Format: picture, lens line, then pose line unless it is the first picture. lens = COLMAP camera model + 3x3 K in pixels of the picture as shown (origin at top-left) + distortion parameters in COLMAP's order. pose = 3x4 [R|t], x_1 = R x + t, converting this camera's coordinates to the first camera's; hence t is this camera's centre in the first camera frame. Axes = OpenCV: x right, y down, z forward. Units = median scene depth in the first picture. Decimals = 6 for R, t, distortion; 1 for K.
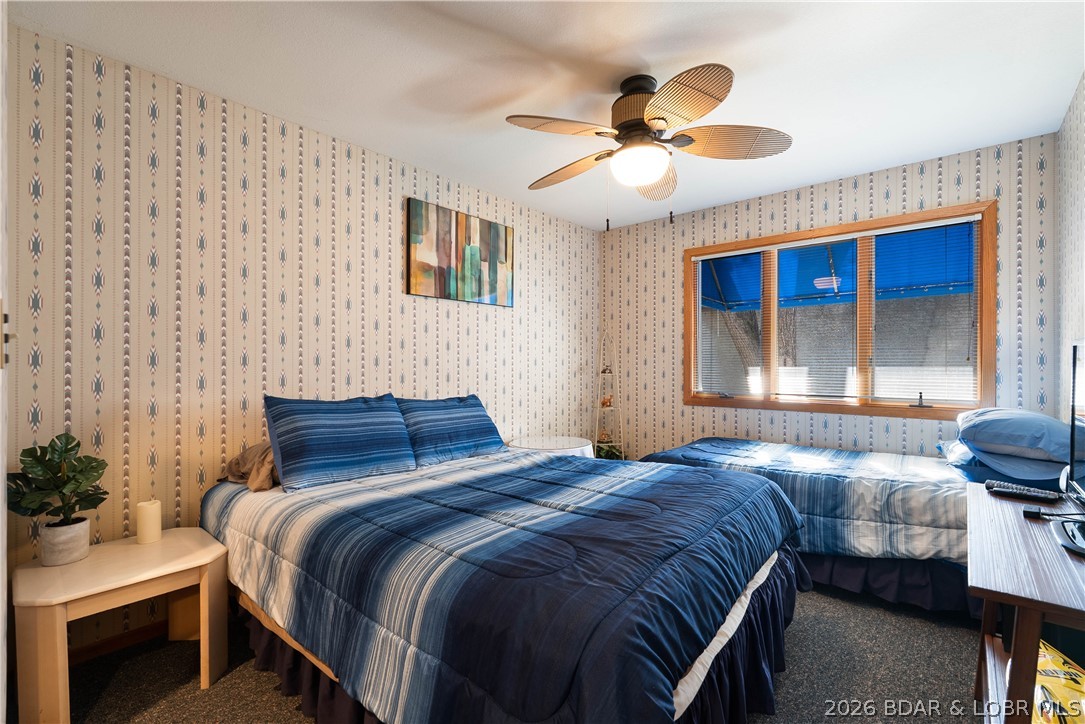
lens RADIAL K [[481.6, 0, 542.3], [0, 481.6, 358.6], [0, 0, 1]] dist [-0.003222, -0.000054]
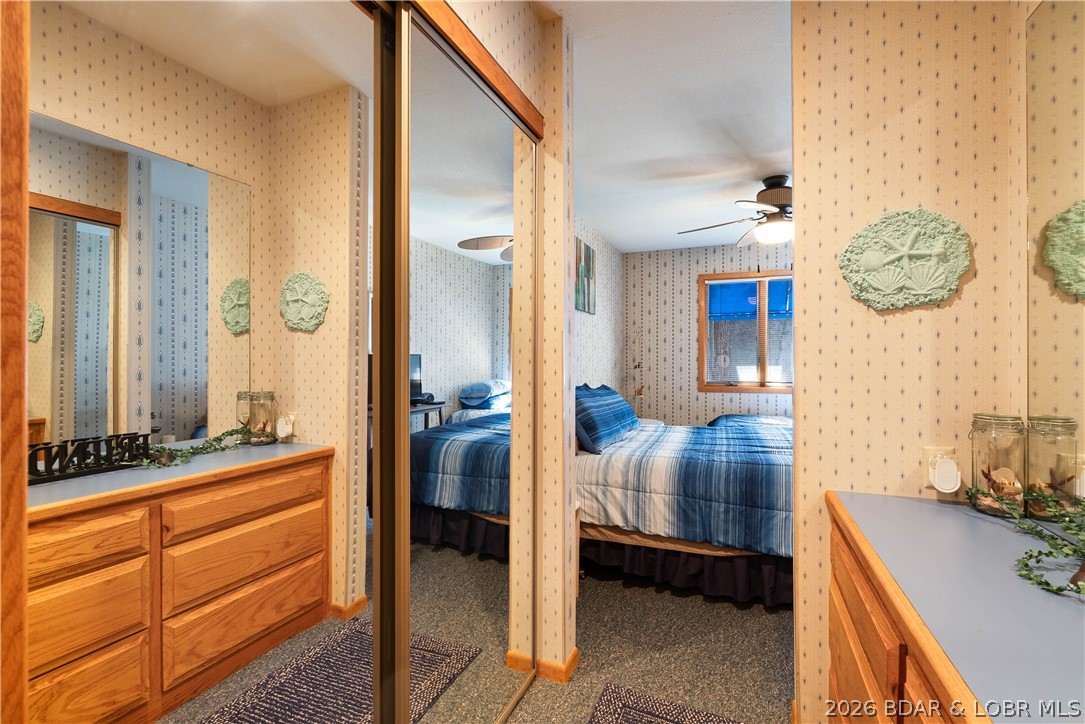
lens RADIAL K [[481.6, 0, 542.3], [0, 481.6, 358.6], [0, 0, 1]] dist [-0.003222, -0.000054]
pose [[0.946827, 0.003176, 0.321728, -0.552124], [-0.004927, 0.999977, 0.004626, 0.000841], [-0.321706, -0.005965, 0.946821, -0.119342]]
